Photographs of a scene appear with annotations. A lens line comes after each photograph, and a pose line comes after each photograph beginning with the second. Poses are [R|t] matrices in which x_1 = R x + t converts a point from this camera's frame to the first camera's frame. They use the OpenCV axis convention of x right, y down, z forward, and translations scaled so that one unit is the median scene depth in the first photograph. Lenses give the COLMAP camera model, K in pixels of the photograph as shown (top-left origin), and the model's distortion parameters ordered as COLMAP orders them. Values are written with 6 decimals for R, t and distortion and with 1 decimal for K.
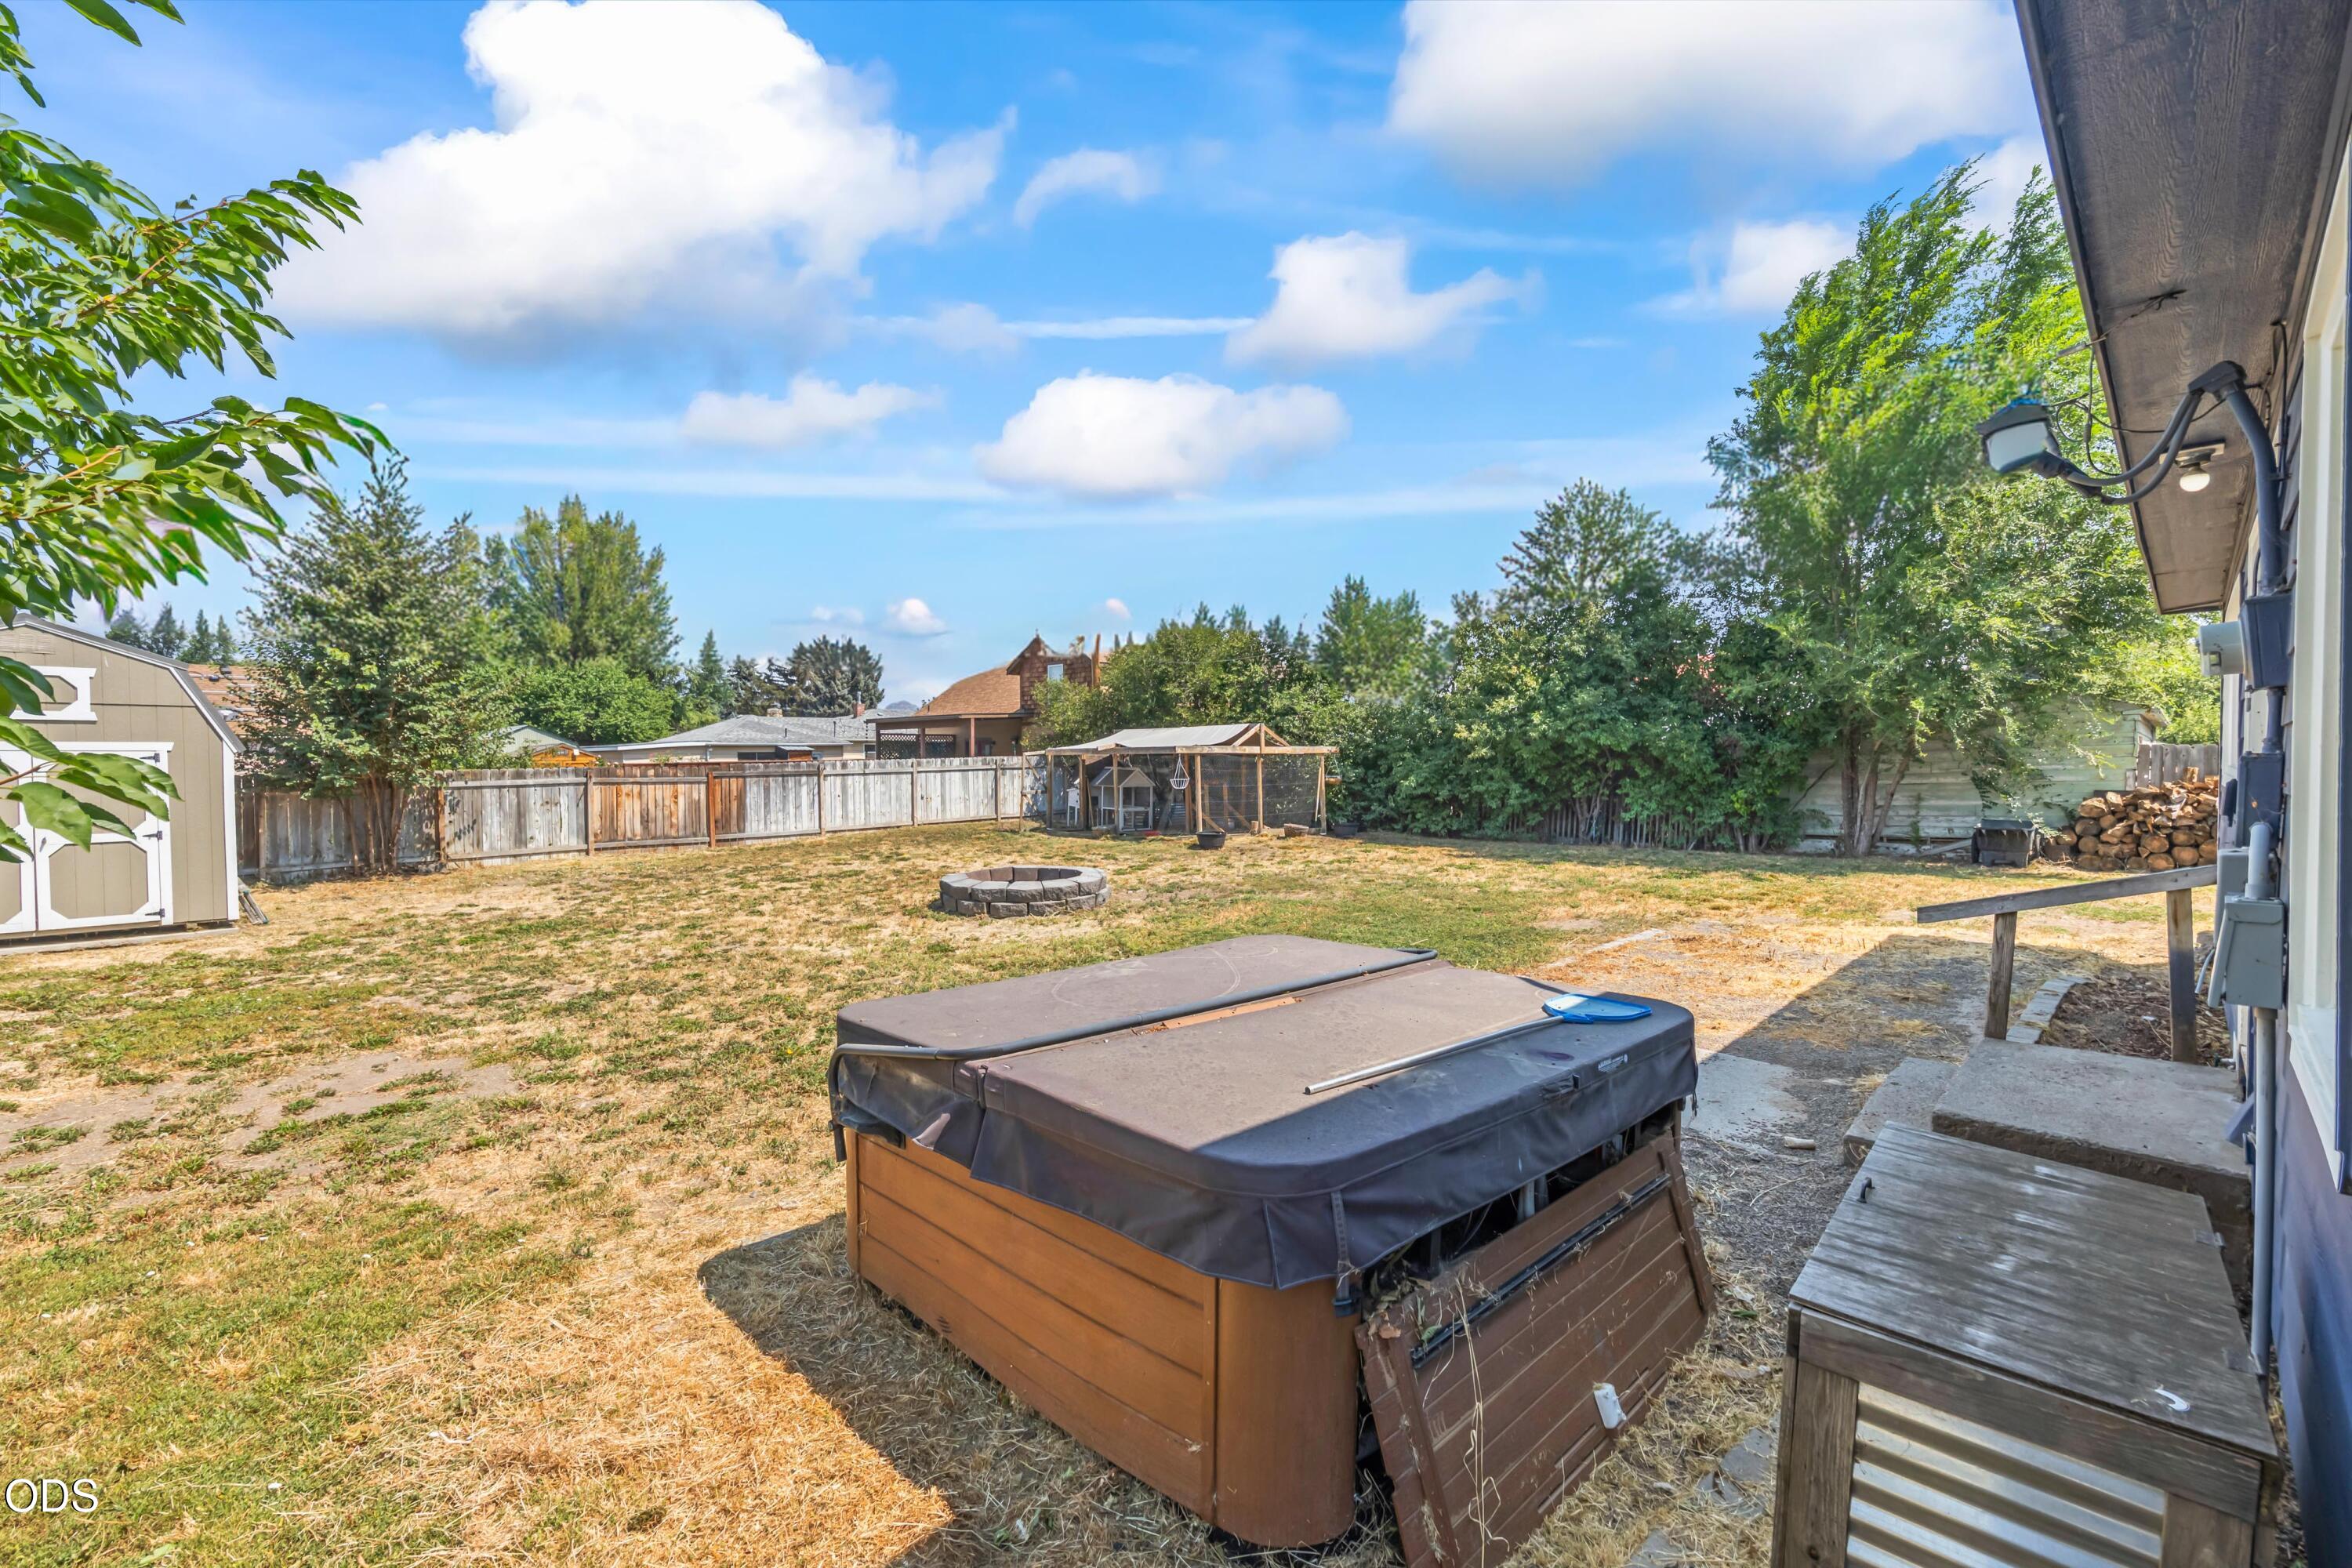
lens RADIAL K [[1050.4, 0, 1176.0], [0, 1050.4, 784.0], [0, 0, 1]] dist [0.009577, 0.000107]
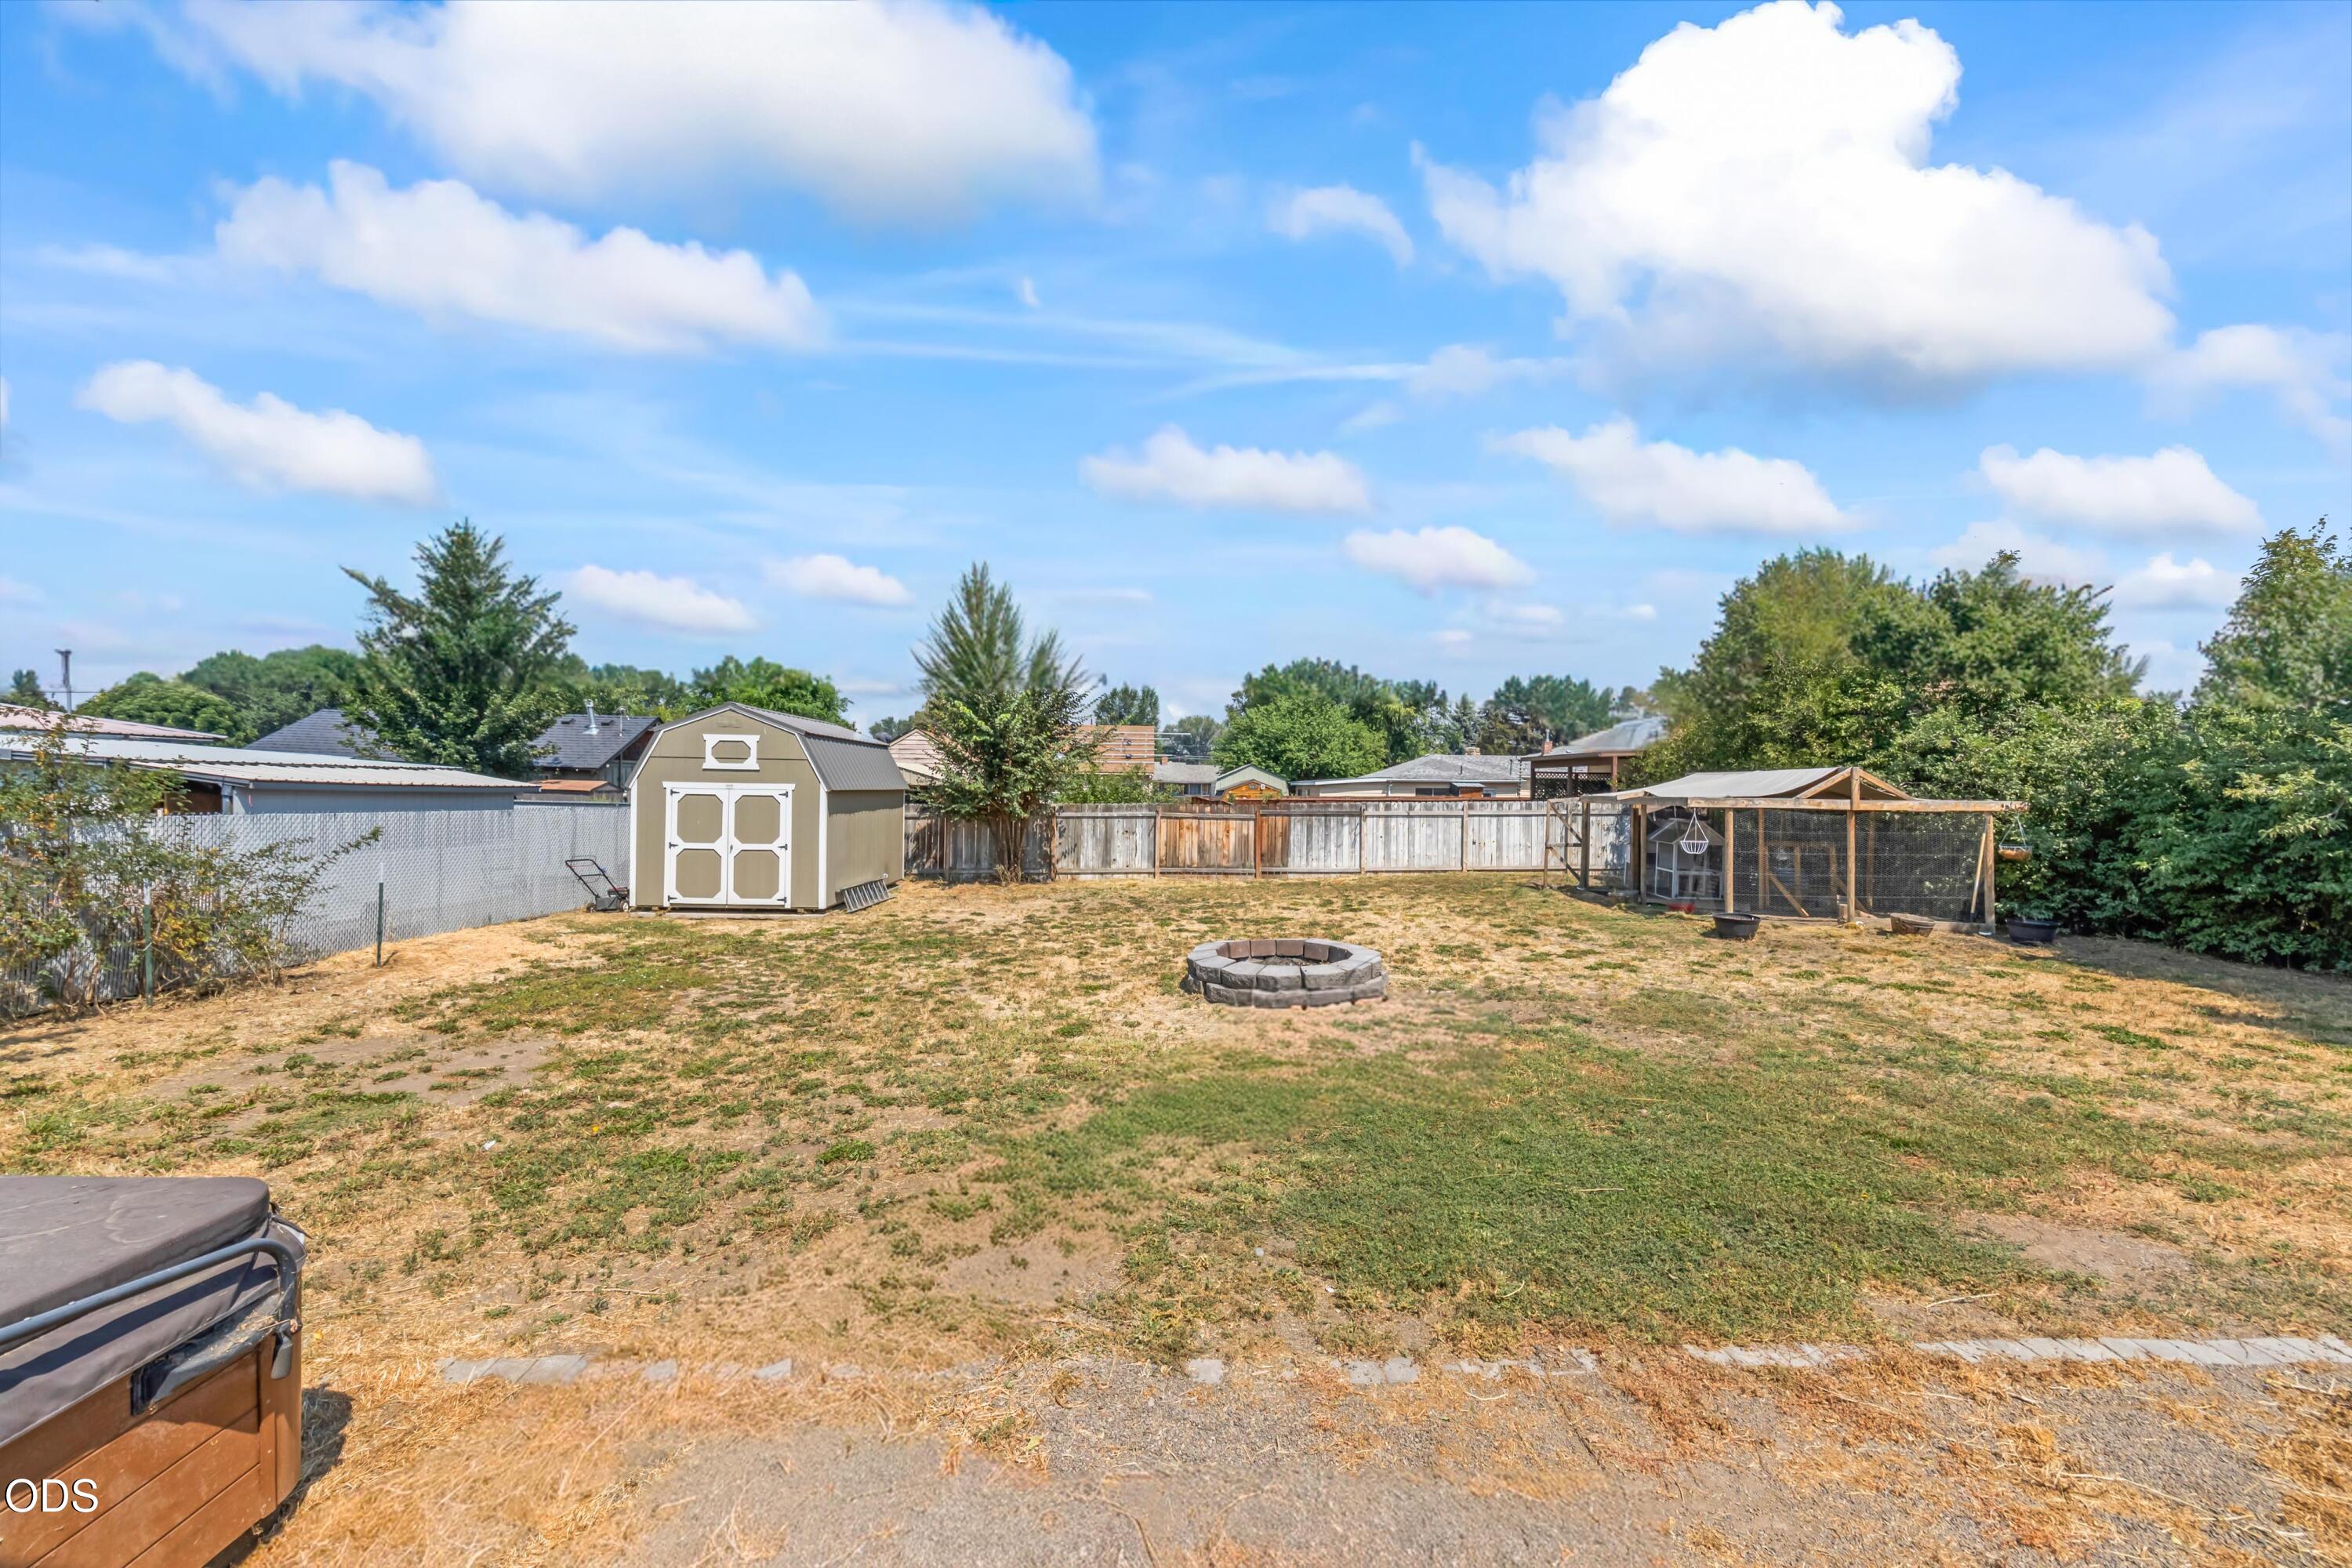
lens RADIAL K [[953.5, 0, 1176.0], [0, 953.5, 784.0], [0, 0, 1]] dist [-0.001276, 0.000061]
pose [[0.728452, 0.013994, -0.684954, 0.177574], [-0.034724, 0.999260, -0.016515, -0.018848], [0.684217, 0.035815, 0.728399, 0.206936]]
